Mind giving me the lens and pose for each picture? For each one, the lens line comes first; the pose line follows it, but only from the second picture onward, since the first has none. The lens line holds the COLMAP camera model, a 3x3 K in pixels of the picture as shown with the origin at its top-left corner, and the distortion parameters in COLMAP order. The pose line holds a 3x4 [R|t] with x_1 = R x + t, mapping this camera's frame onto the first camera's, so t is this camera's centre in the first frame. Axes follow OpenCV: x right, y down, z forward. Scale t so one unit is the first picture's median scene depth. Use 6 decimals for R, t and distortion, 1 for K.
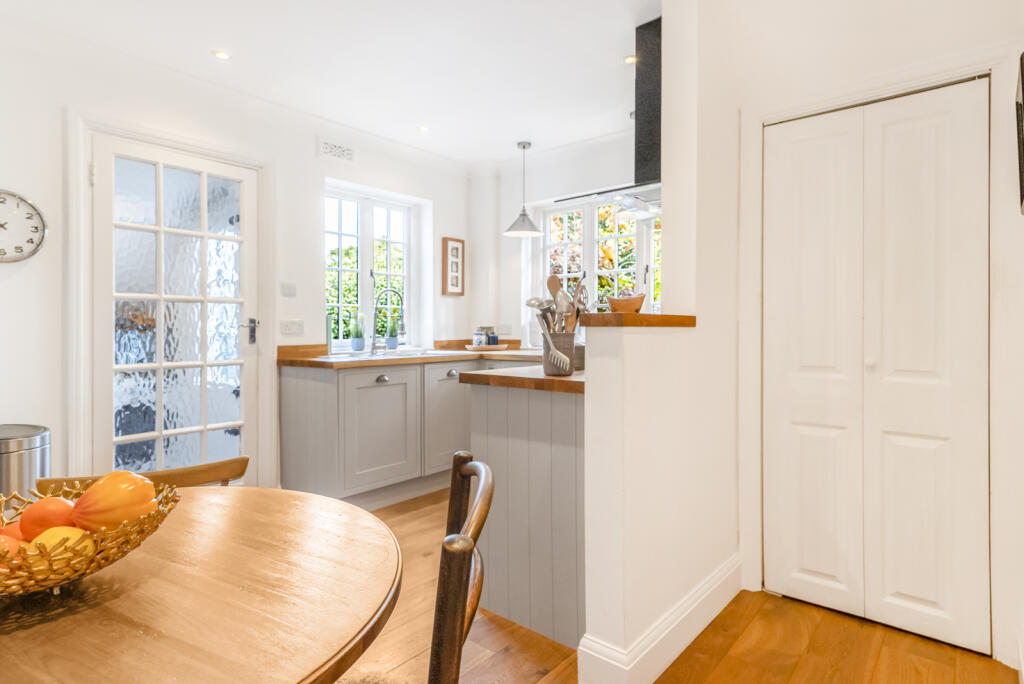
lens RADIAL K [[556.0, 0, 509.4], [0, 556.0, 336.1], [0, 0, 1]] dist [0.001340, 0.000048]
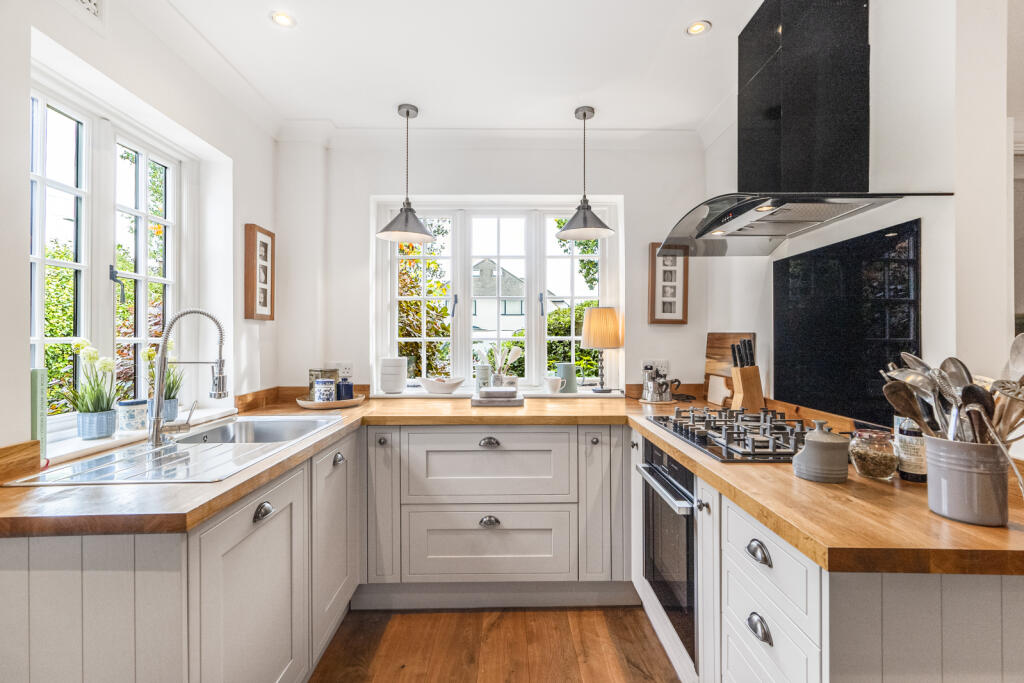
lens RADIAL K [[481.5, 0, 513.2], [0, 481.5, 340.2], [0, 0, 1]] dist [0.002969, 0.000351]
pose [[0.755580, -0.003603, 0.655046, -0.244748], [0.009965, 0.999932, -0.005994, -0.044872], [-0.654980, 0.011056, 0.755565, 0.413524]]
